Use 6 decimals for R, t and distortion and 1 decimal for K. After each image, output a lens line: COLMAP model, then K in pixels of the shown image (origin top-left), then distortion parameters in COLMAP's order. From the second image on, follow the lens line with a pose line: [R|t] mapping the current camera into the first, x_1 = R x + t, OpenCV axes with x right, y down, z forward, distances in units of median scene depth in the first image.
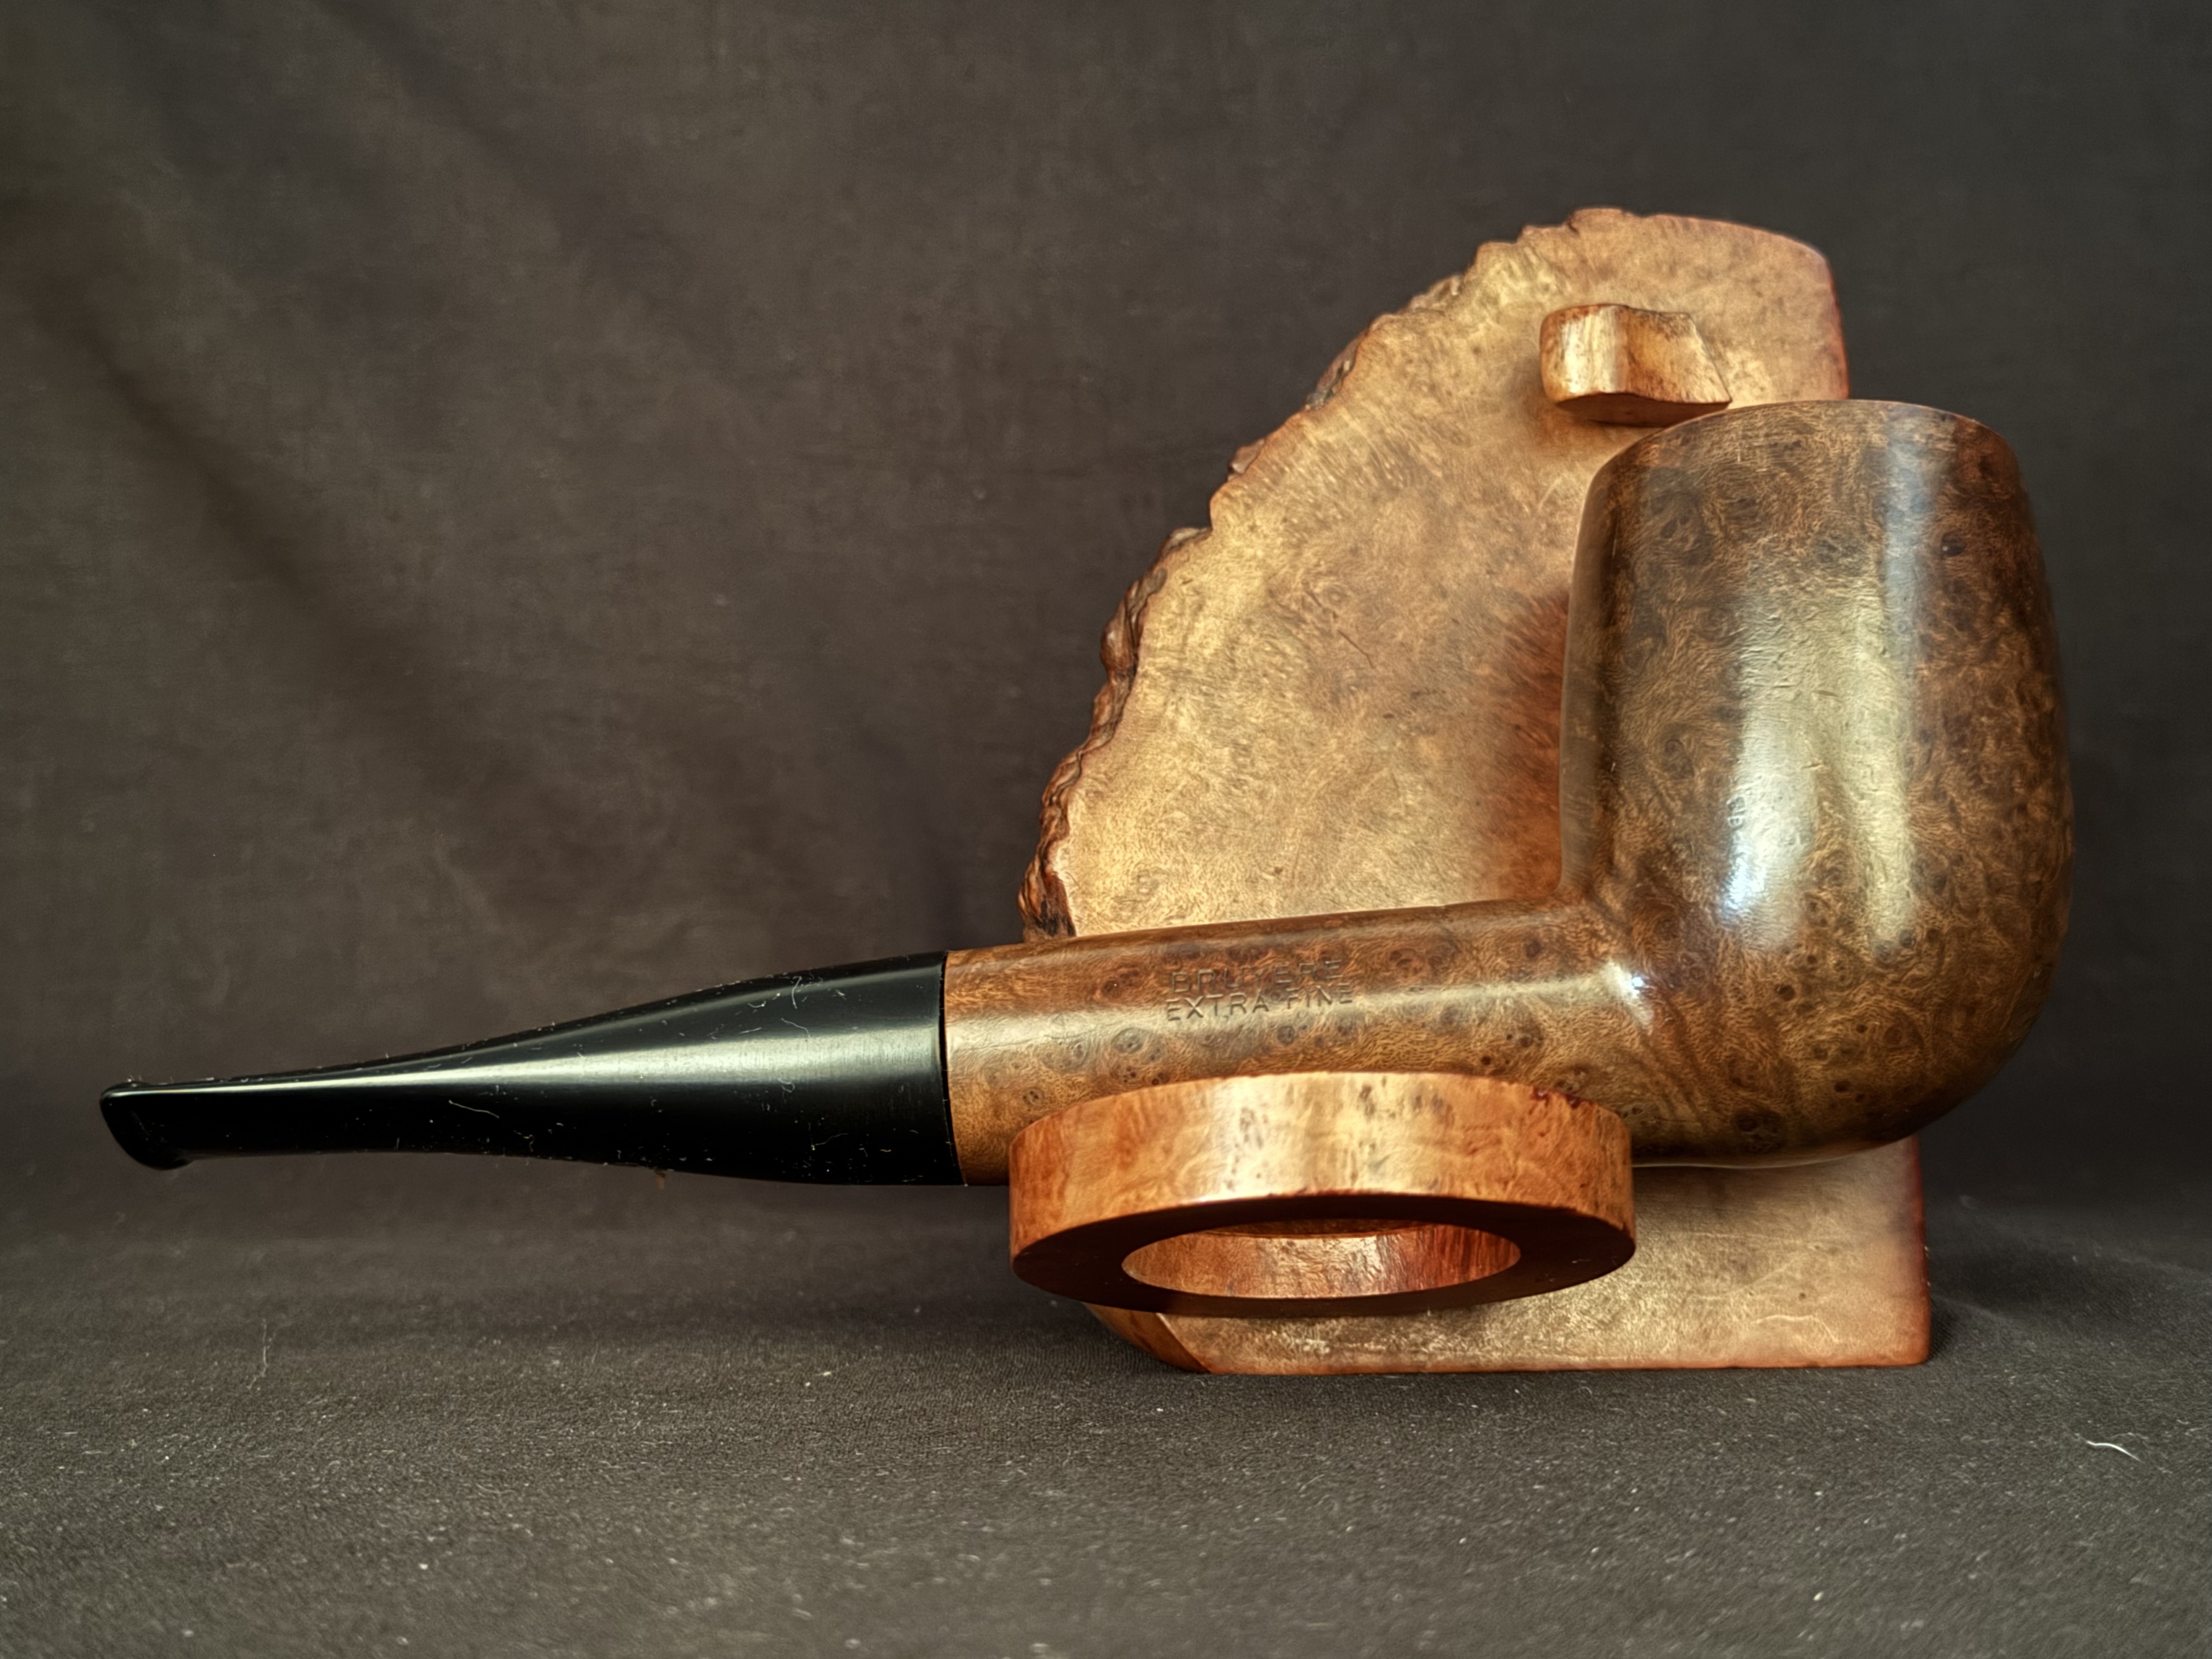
lens RADIAL K [[3736.1, 0, 1106.0], [0, 3736.1, 829.5], [0, 0, 1]] dist [0.099567, 0.152547]
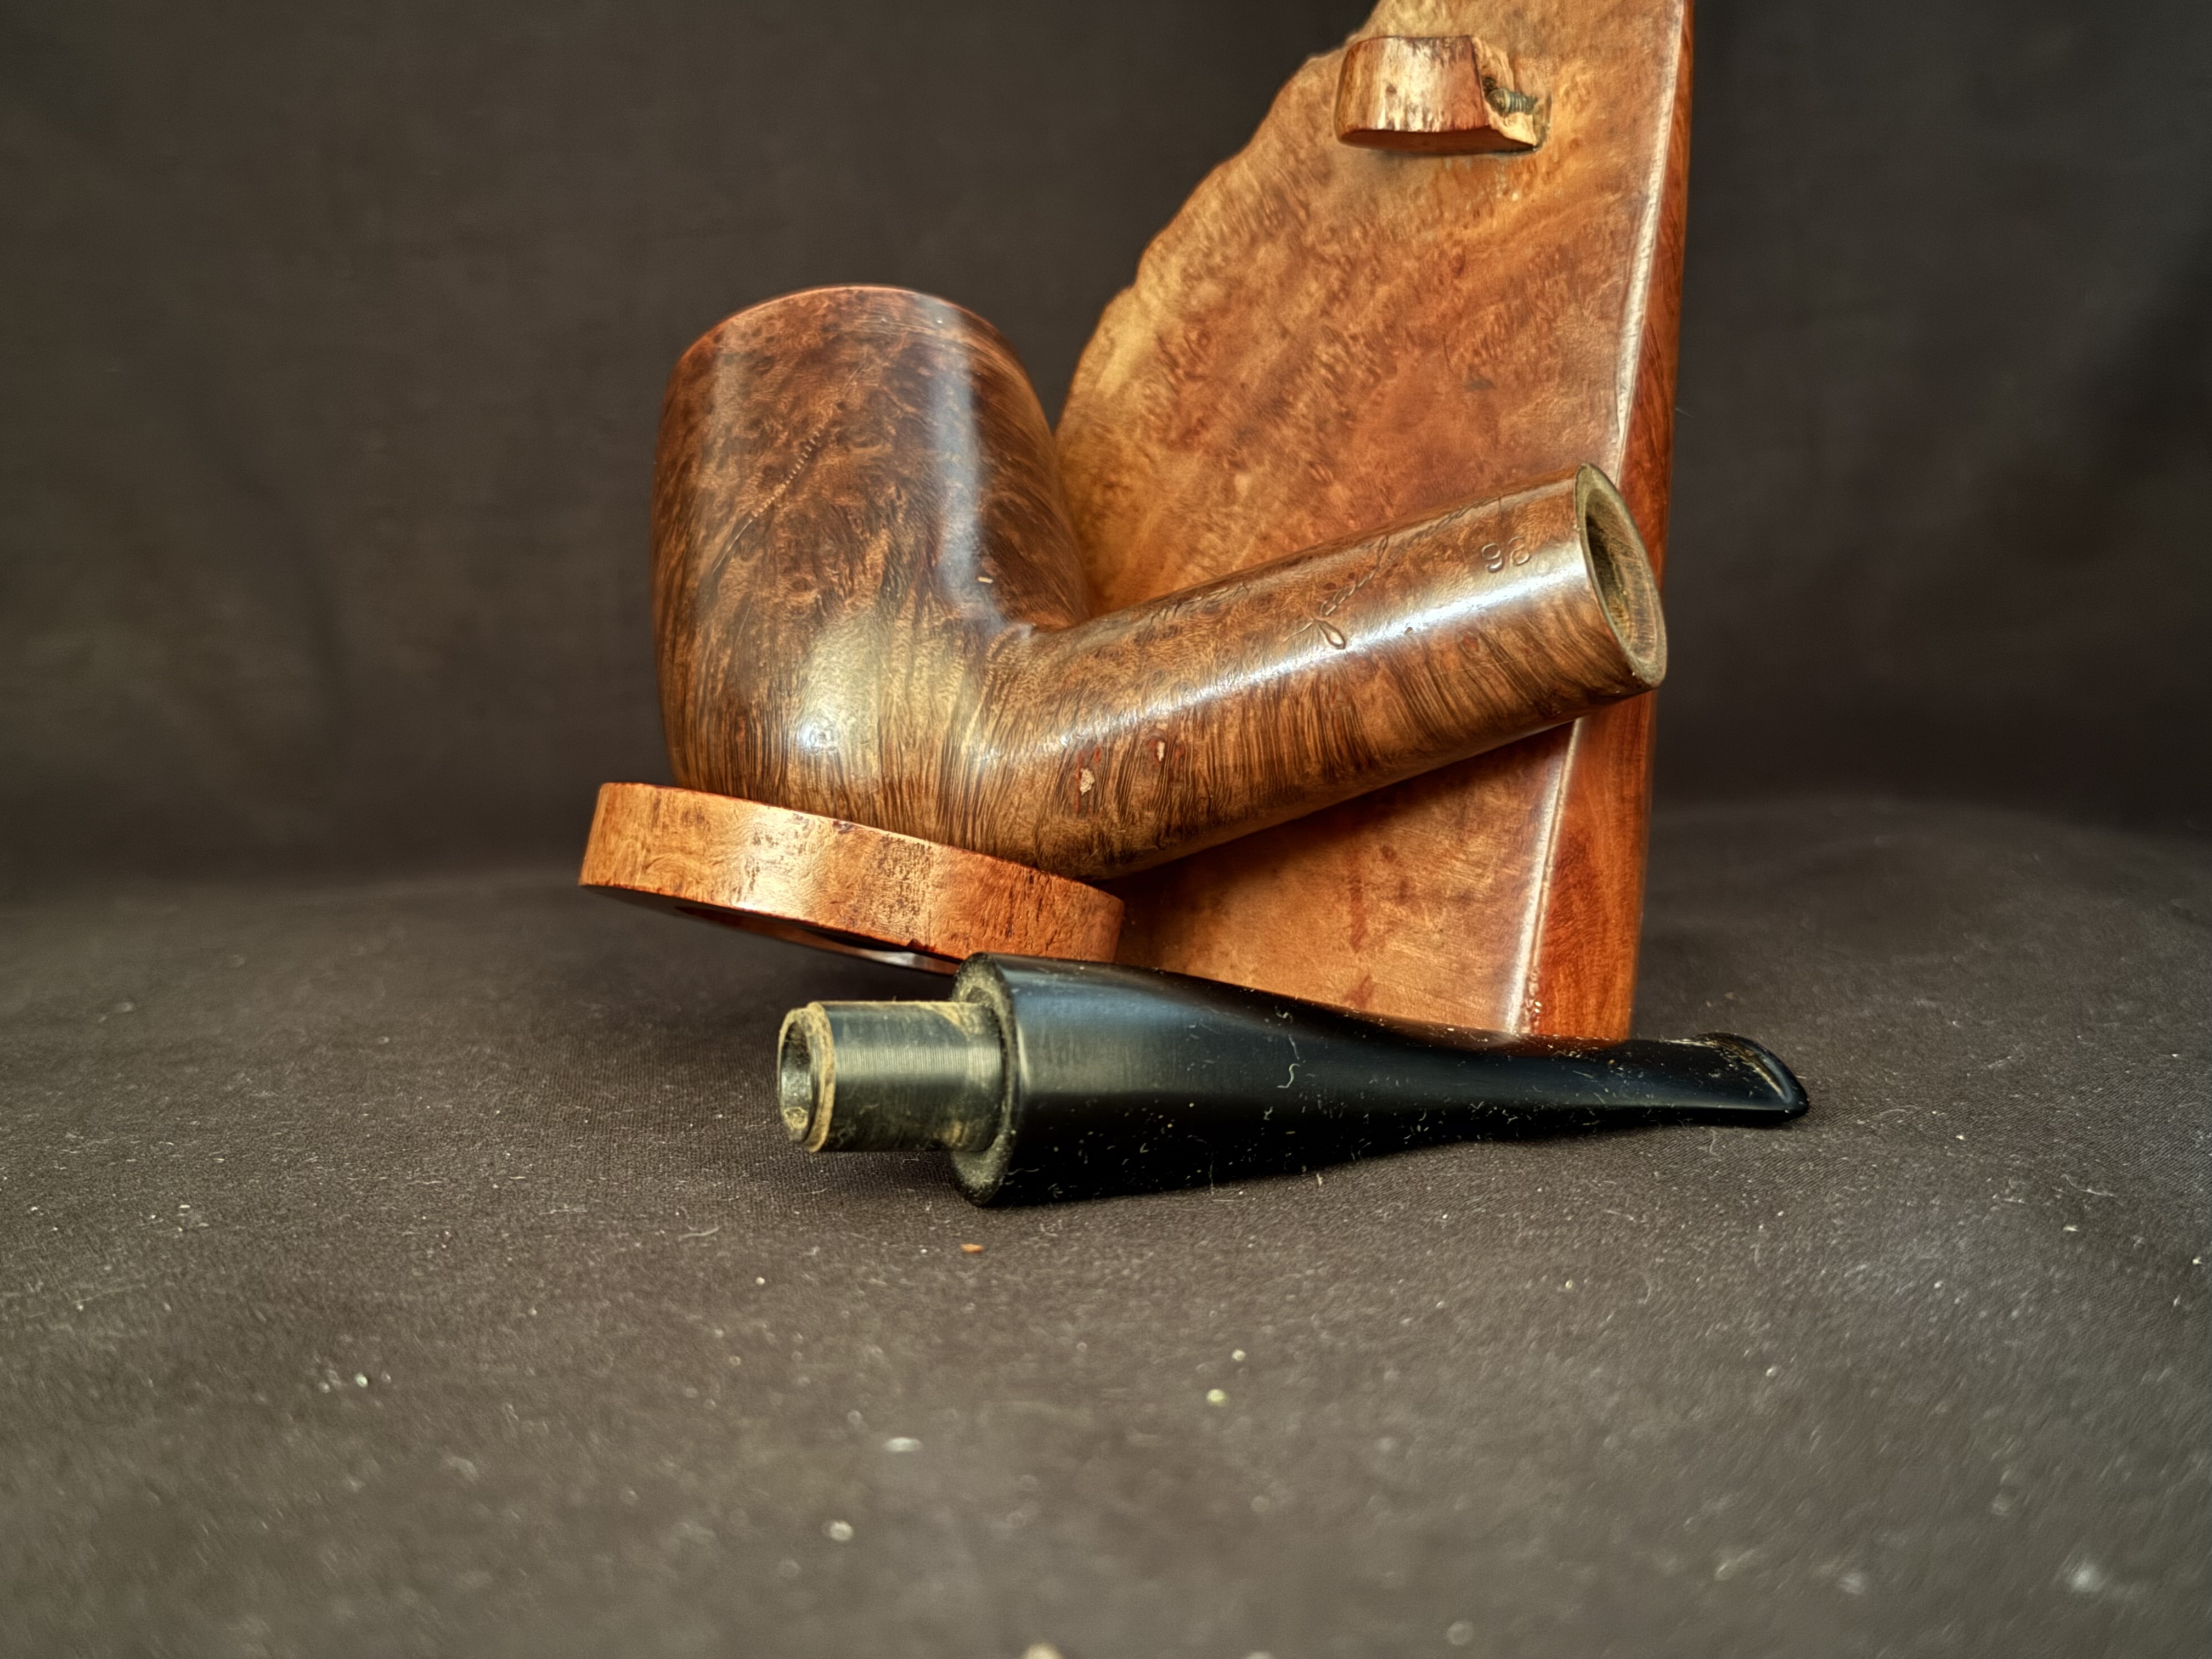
lens RADIAL K [[3230.1, 0, 1106.0], [0, 3230.1, 829.5], [0, 0, 1]] dist [0.111267, -0.020685]
pose [[0.647179, 0.087919, -0.757251, 0.757541], [0.008647, 0.992417, 0.122612, -0.037121], [0.762289, -0.085900, 0.641511, 0.367123]]
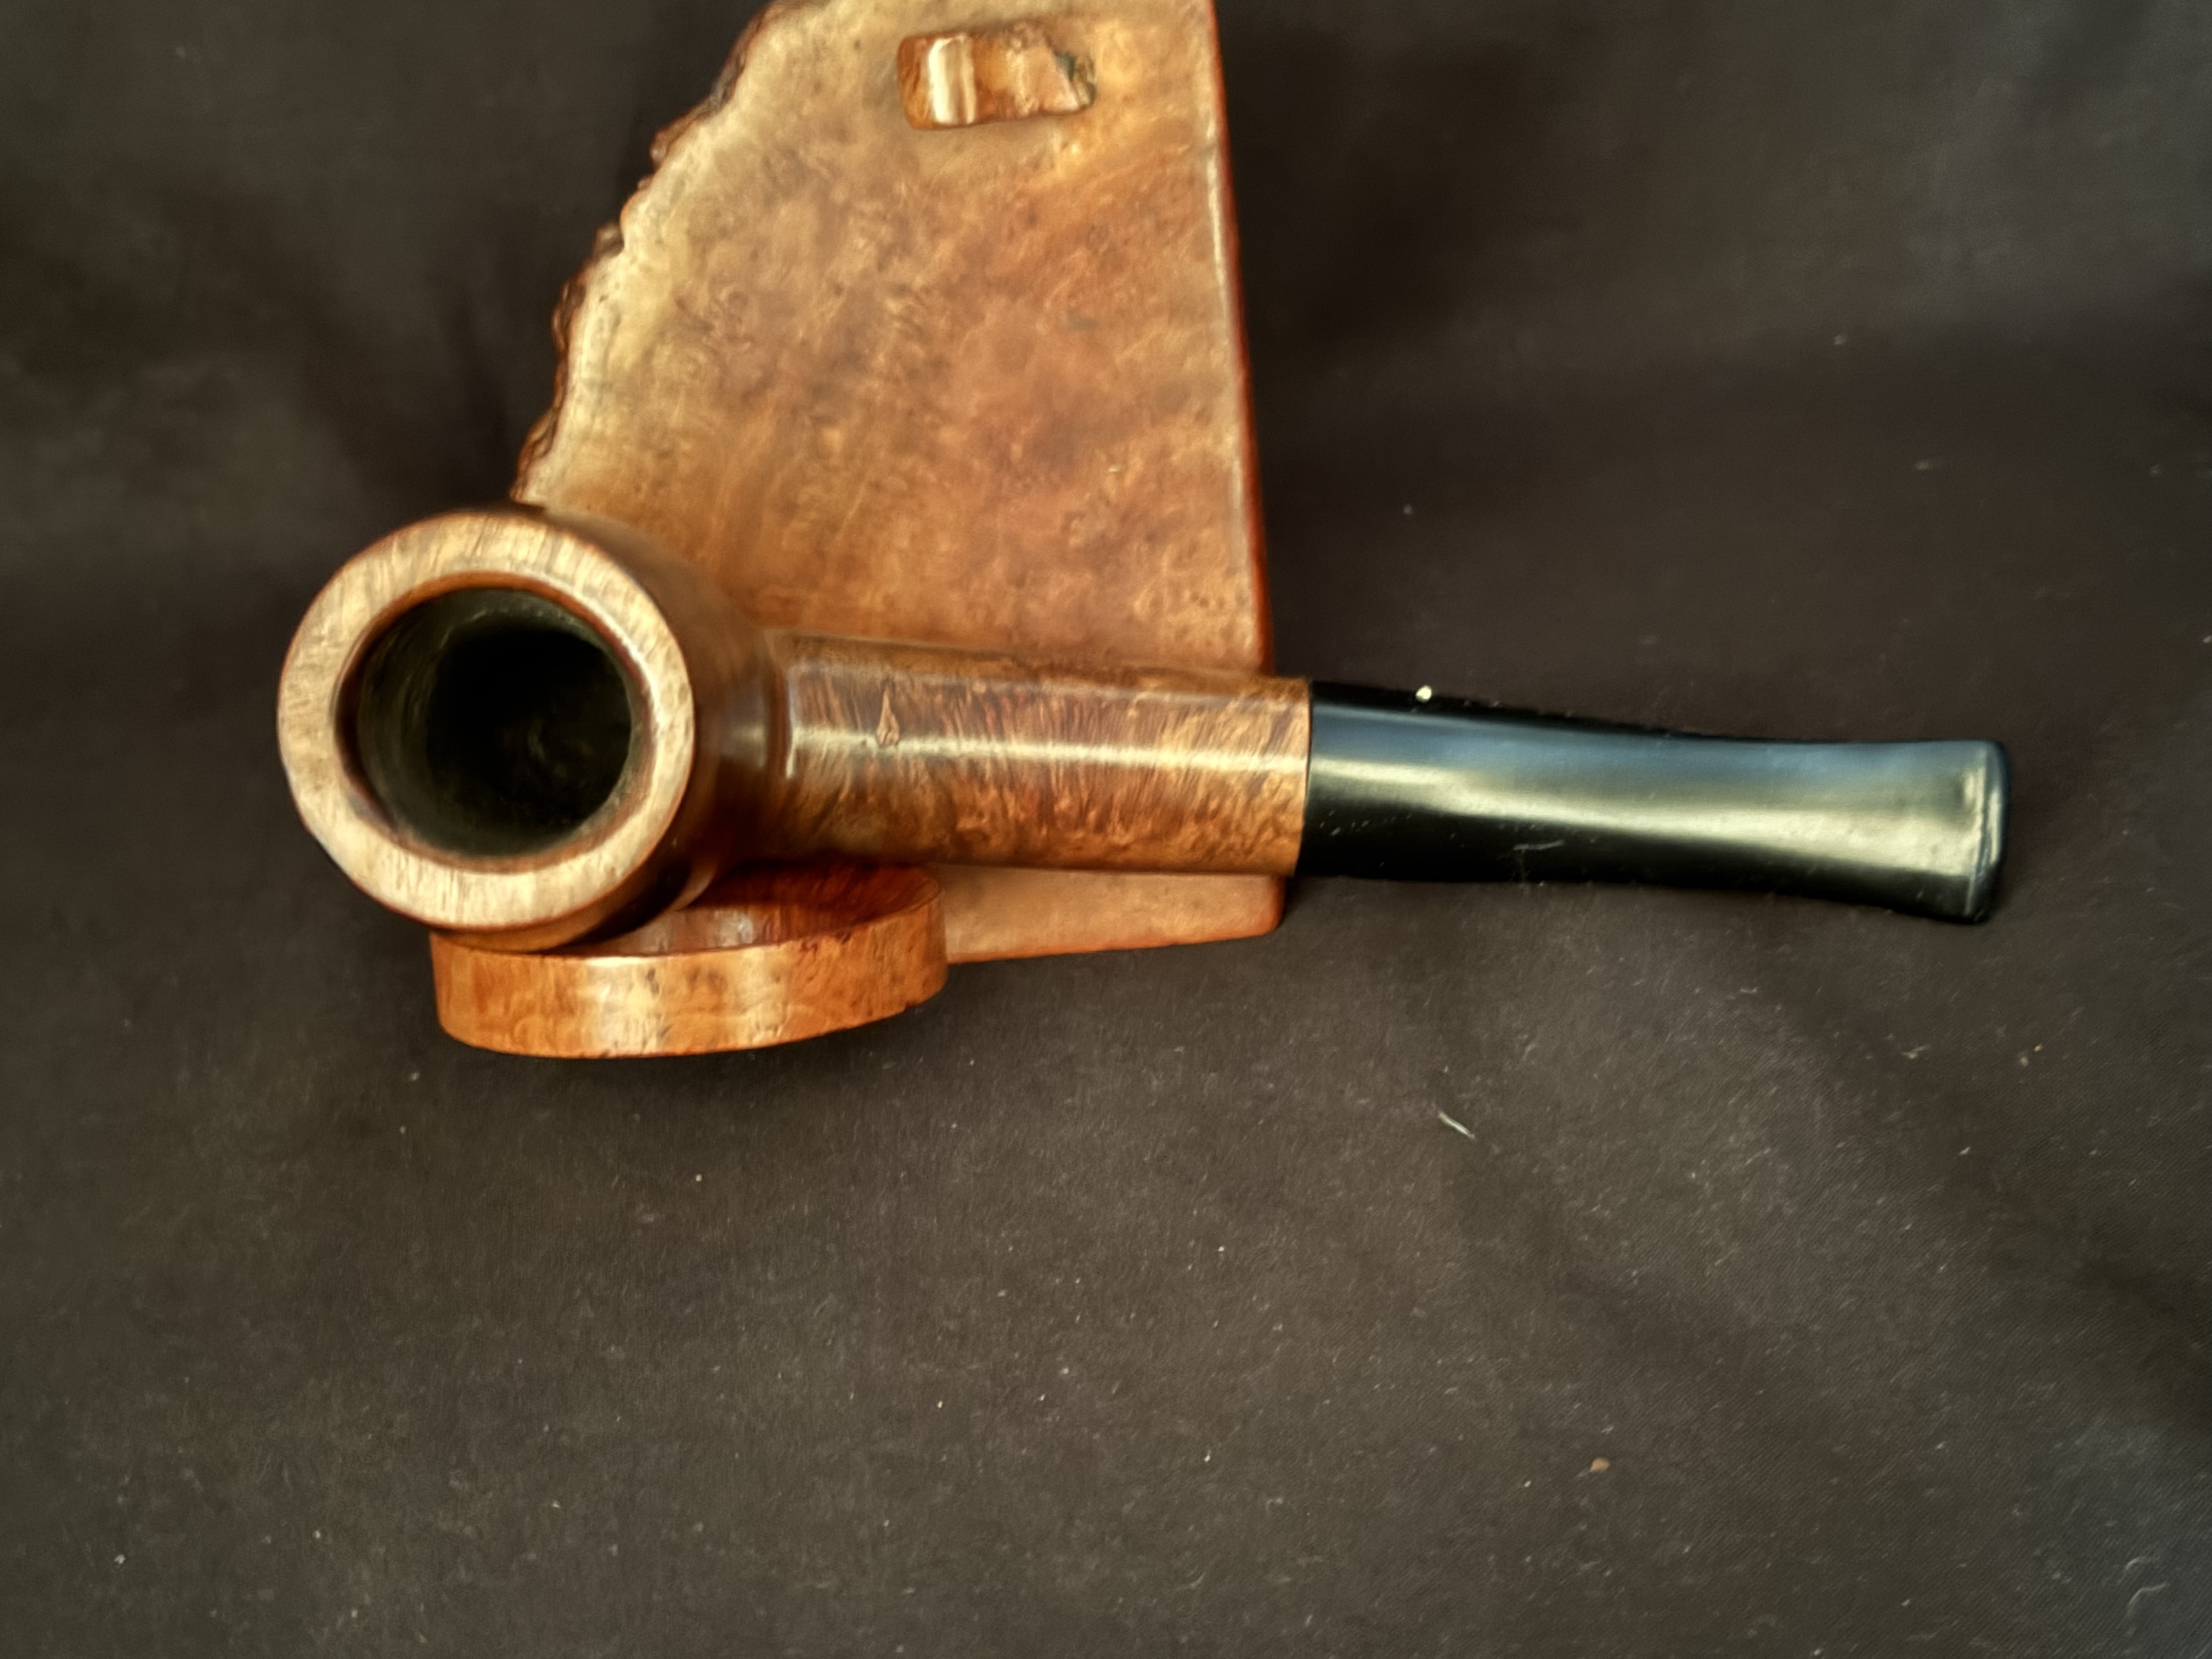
lens RADIAL K [[3736.1, 0, 1106.0], [0, 3736.1, 829.5], [0, 0, 1]] dist [0.099567, 0.152547]
pose [[0.991995, -0.020930, -0.124528, 0.301944], [0.078668, 0.873846, 0.479797, -0.446435], [0.098776, -0.485753, 0.868497, -0.025420]]
